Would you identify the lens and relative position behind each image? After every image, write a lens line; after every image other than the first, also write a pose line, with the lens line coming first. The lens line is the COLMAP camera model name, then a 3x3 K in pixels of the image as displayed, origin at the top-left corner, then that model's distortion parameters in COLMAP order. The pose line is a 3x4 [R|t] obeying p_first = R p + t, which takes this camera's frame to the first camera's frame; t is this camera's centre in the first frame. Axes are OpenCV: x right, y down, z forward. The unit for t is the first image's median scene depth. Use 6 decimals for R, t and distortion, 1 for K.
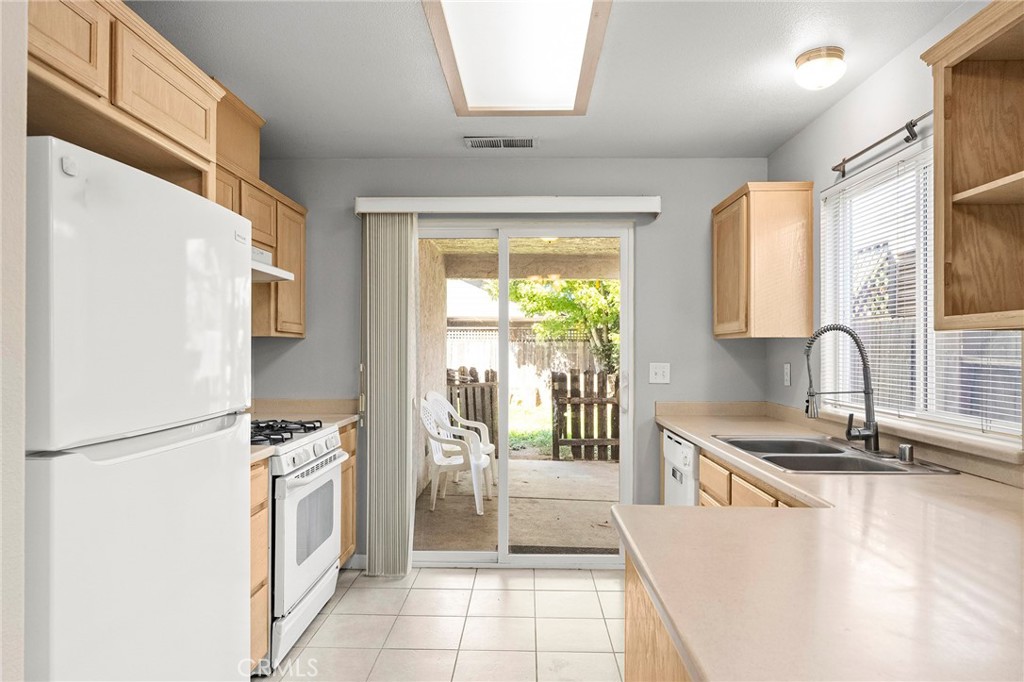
lens RADIAL K [[614.8, 0, 512.0], [0, 614.8, 341.0], [0, 0, 1]] dist [-0.001487, -0.001756]
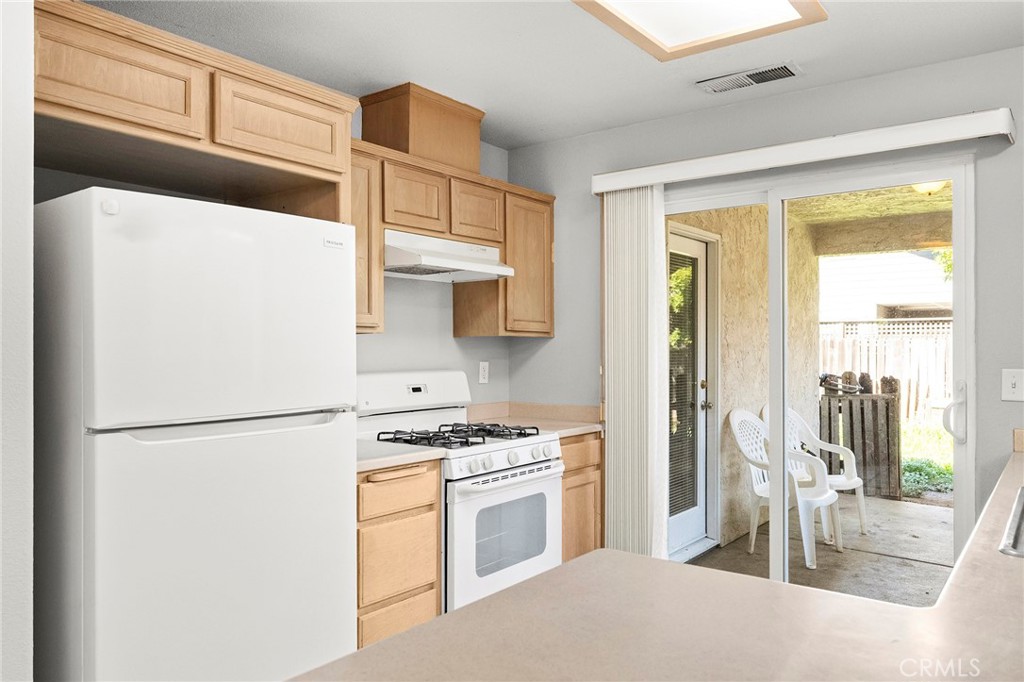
lens RADIAL K [[742.8, 0, 512.0], [0, 742.8, 341.0], [0, 0, 1]] dist [-0.000574, -0.002110]
pose [[0.812658, -0.010351, -0.582649, 0.257046], [0.011725, 0.999930, -0.001410, 0.001741], [0.582623, -0.005686, 0.812723, 0.068554]]
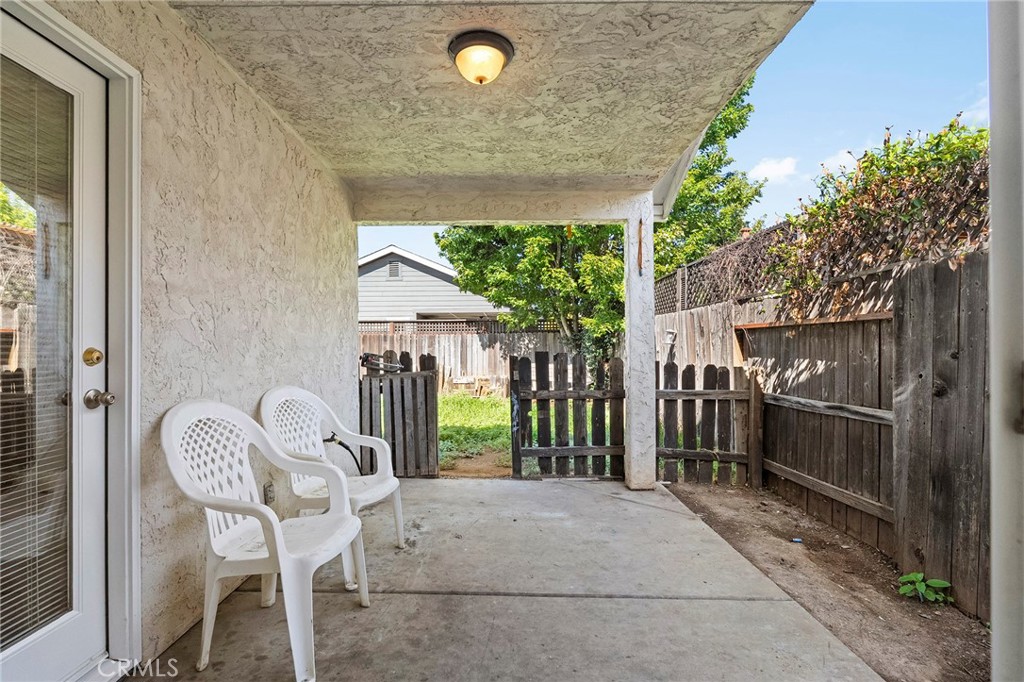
lens RADIAL K [[481.4, 0, 509.7], [0, 481.4, 351.2], [0, 0, 1]] dist [0.000711, -0.000042]
pose [[0.999618, -0.012820, 0.024497, 0.111511], [0.012401, 0.999776, 0.017176, 0.077614], [-0.024712, -0.016866, 0.999552, 0.954669]]
